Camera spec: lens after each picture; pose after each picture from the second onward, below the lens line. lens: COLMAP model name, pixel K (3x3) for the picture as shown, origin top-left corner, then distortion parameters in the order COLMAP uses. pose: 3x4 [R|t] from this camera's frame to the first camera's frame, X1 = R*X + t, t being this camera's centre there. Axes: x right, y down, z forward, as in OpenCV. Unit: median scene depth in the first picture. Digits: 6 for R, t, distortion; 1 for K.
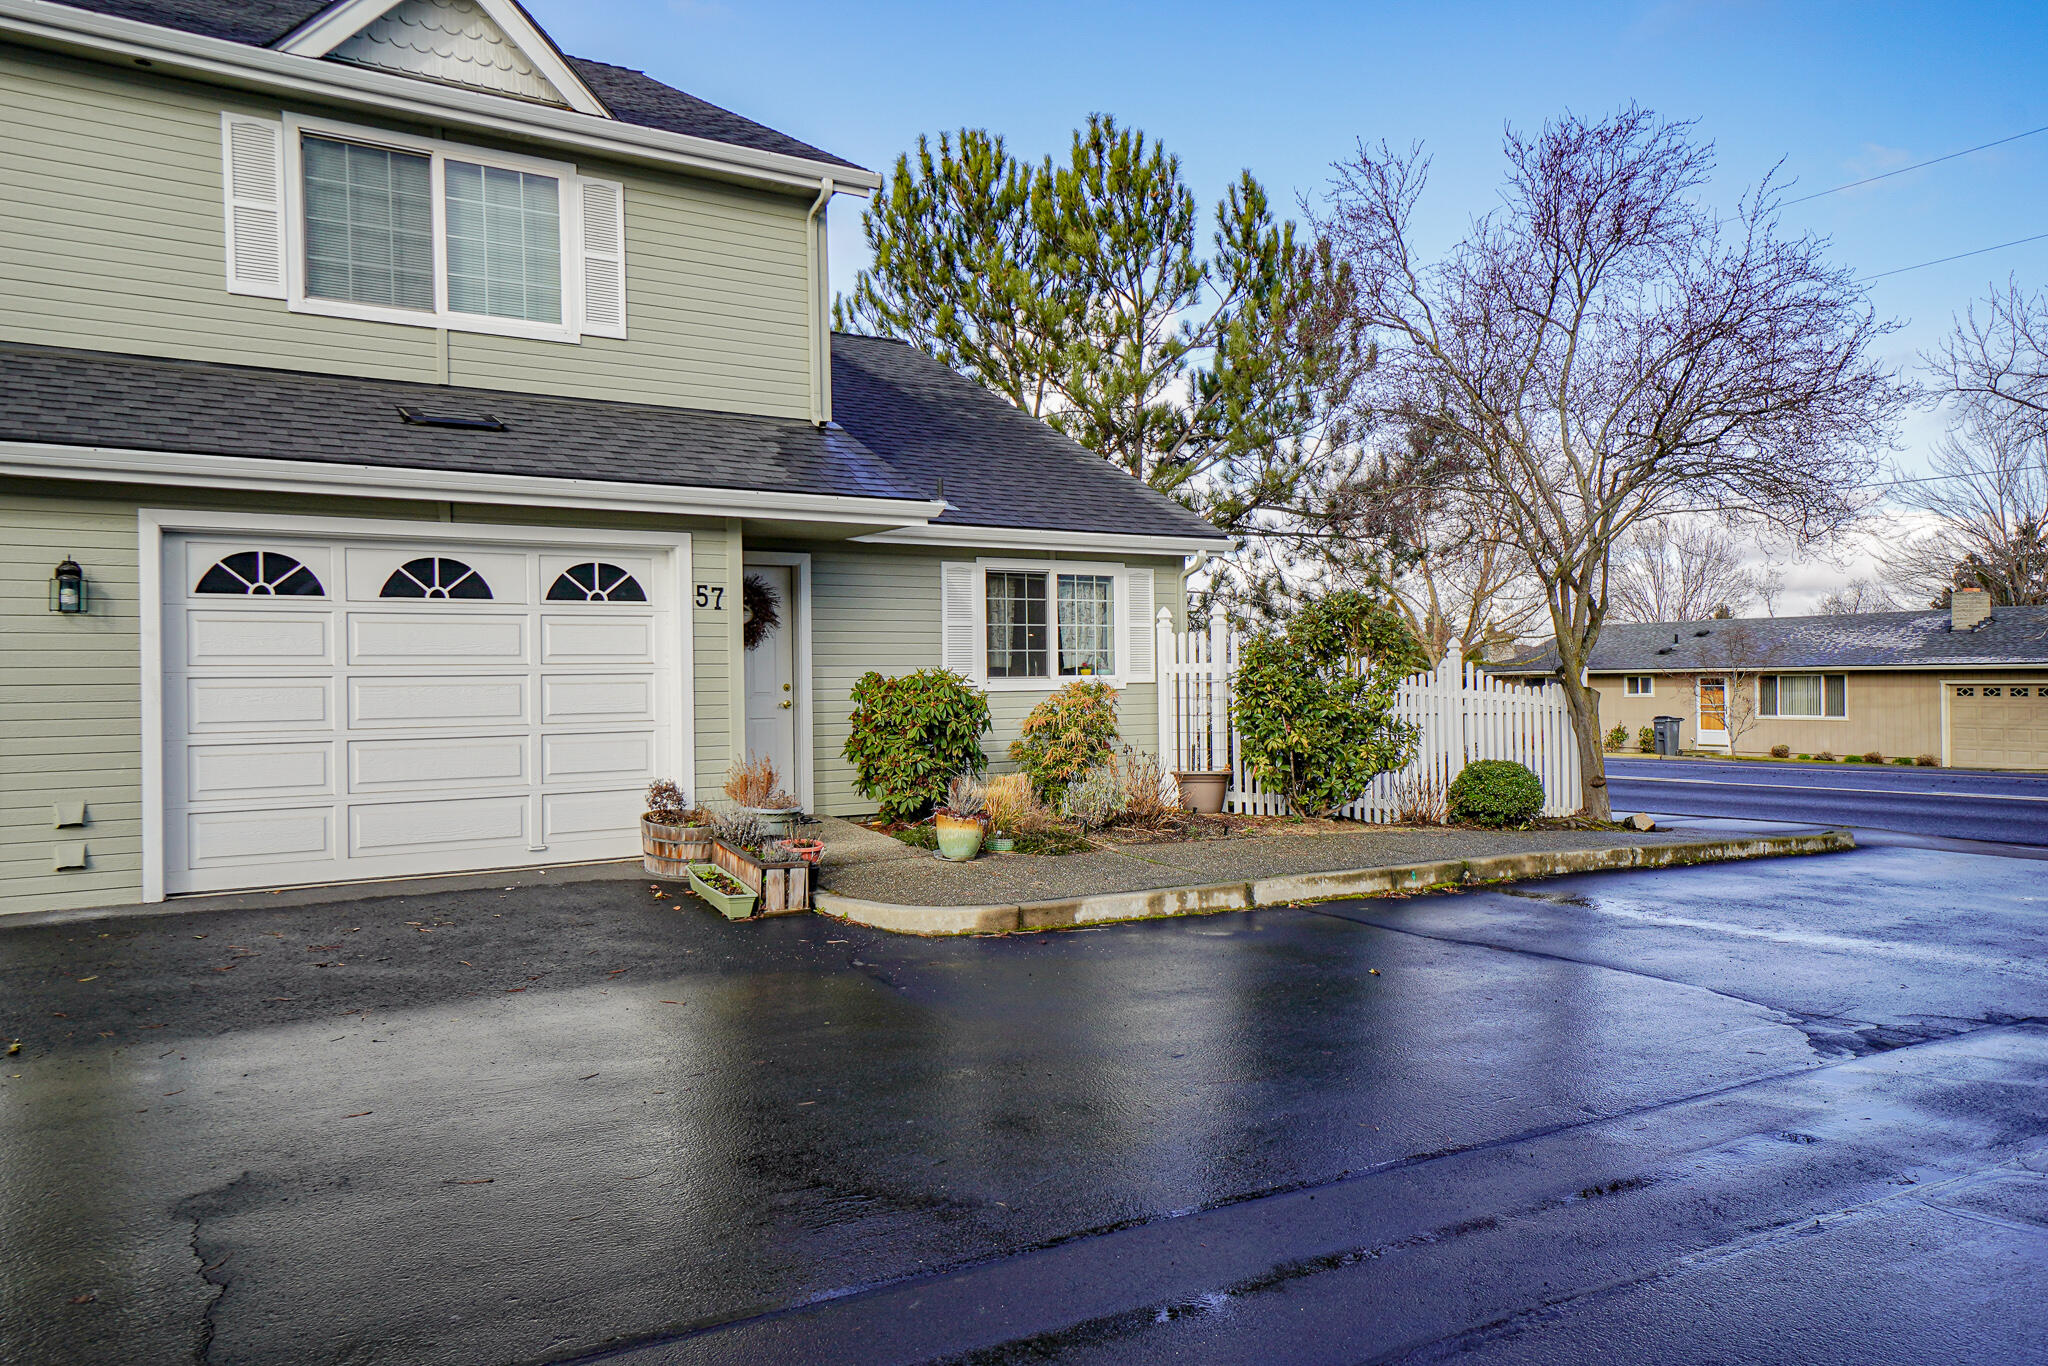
lens RADIAL K [[1448.7, 0, 1022.4], [0, 1448.7, 677.0], [0, 0, 1]] dist [0.058902, 0.004650]
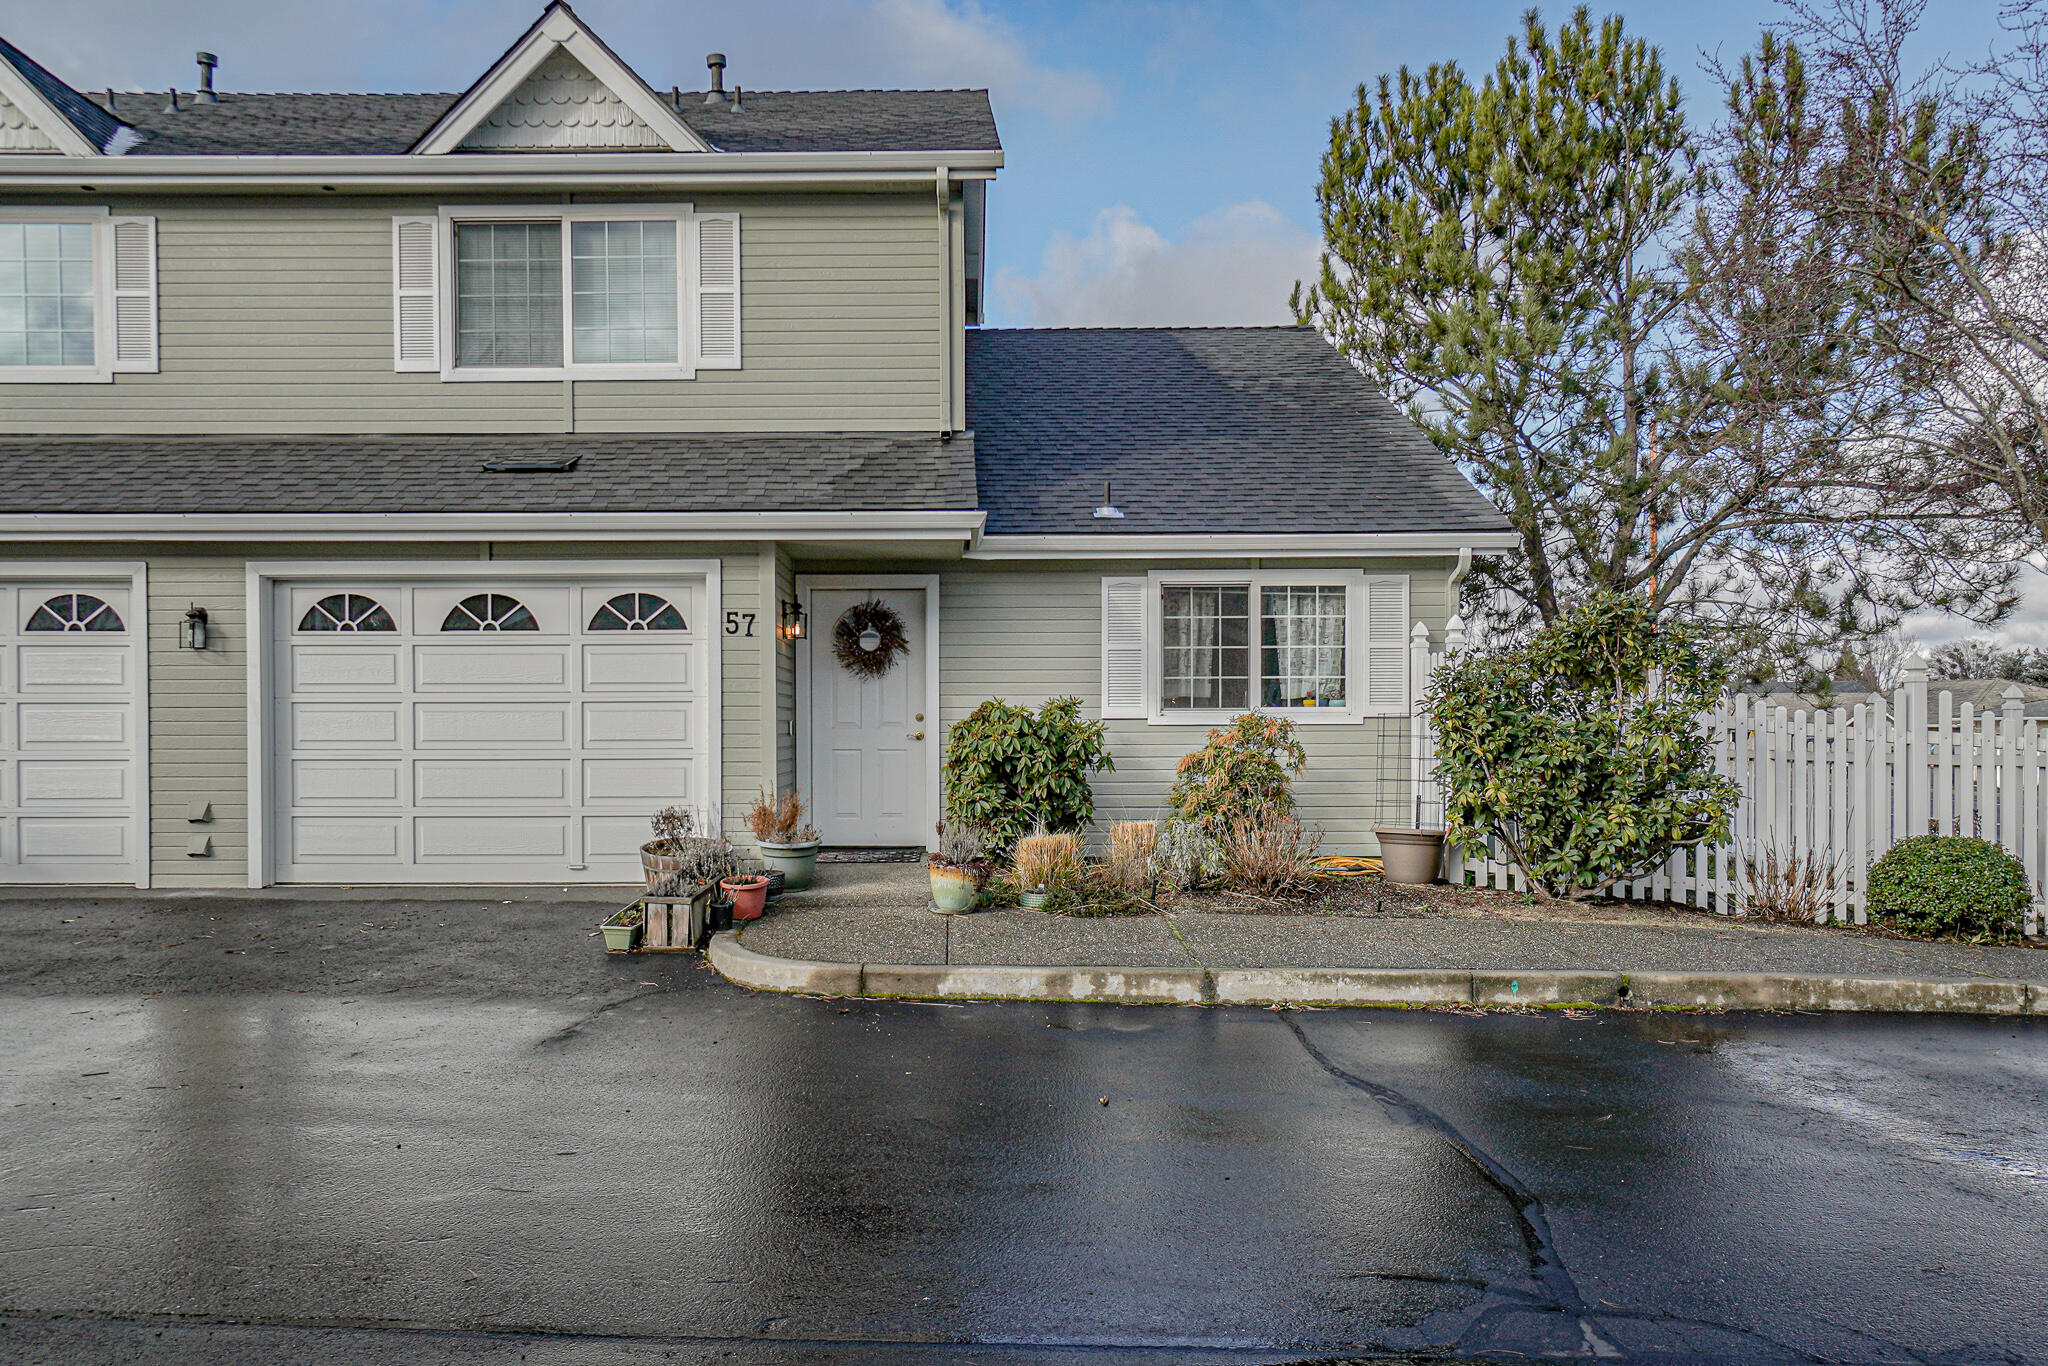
lens RADIAL K [[1478.1, 0, 1011.5], [0, 1478.1, 743.6], [0, 0, 1]] dist [0.035329, -0.004561]
pose [[0.836351, 0.020267, -0.547820, 0.493433], [-0.007154, 0.999635, 0.026060, -0.001596], [0.548148, -0.017876, 0.836190, 0.267905]]
